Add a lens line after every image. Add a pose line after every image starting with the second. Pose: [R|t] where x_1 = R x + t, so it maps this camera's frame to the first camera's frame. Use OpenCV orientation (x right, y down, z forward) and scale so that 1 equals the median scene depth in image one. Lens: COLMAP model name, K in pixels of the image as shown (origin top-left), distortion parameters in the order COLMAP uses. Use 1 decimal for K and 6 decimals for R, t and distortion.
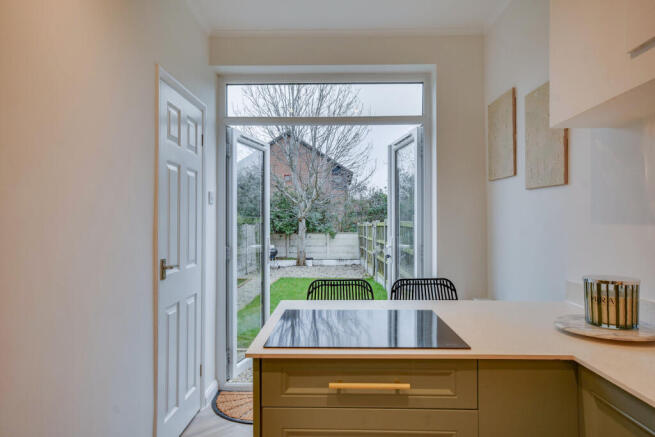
lens RADIAL K [[448.0, 0, 327.5], [0, 448.0, 218.5], [0, 0, 1]] dist [-0.002674, -0.000363]
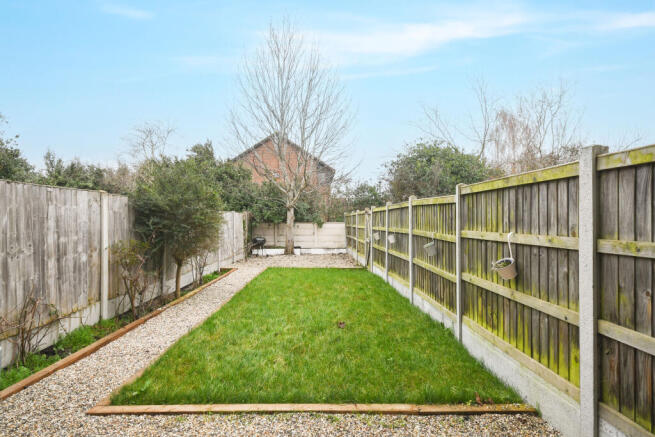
lens RADIAL K [[395.8, 0, 327.5], [0, 395.8, 218.5], [0, 0, 1]] dist [-0.001585, -0.000074]
pose [[0.999155, 0.006432, 0.040583, -0.009476], [-0.007067, 0.999855, 0.015505, 0.010019], [-0.040477, -0.015778, 0.999056, 0.106075]]
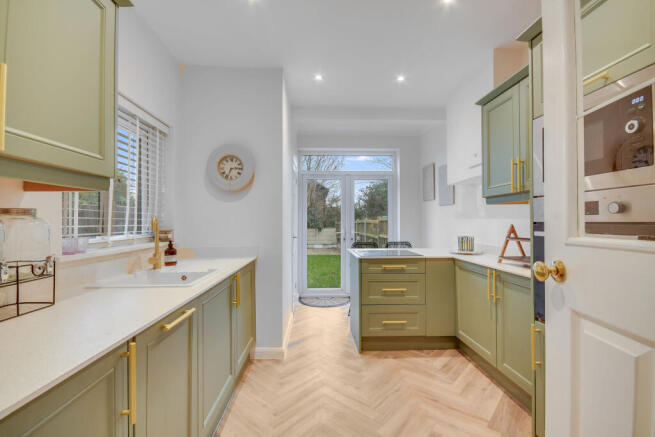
lens RADIAL K [[291.0, 0, 327.5], [0, 291.0, 218.5], [0, 0, 1]] dist [0.001040, 0.000022]
pose [[0.998547, 0.000088, 0.053890, -0.019033], [0.000020, 0.999998, -0.002006, 0.000656], [-0.053890, 0.002005, 0.998545, -0.042053]]
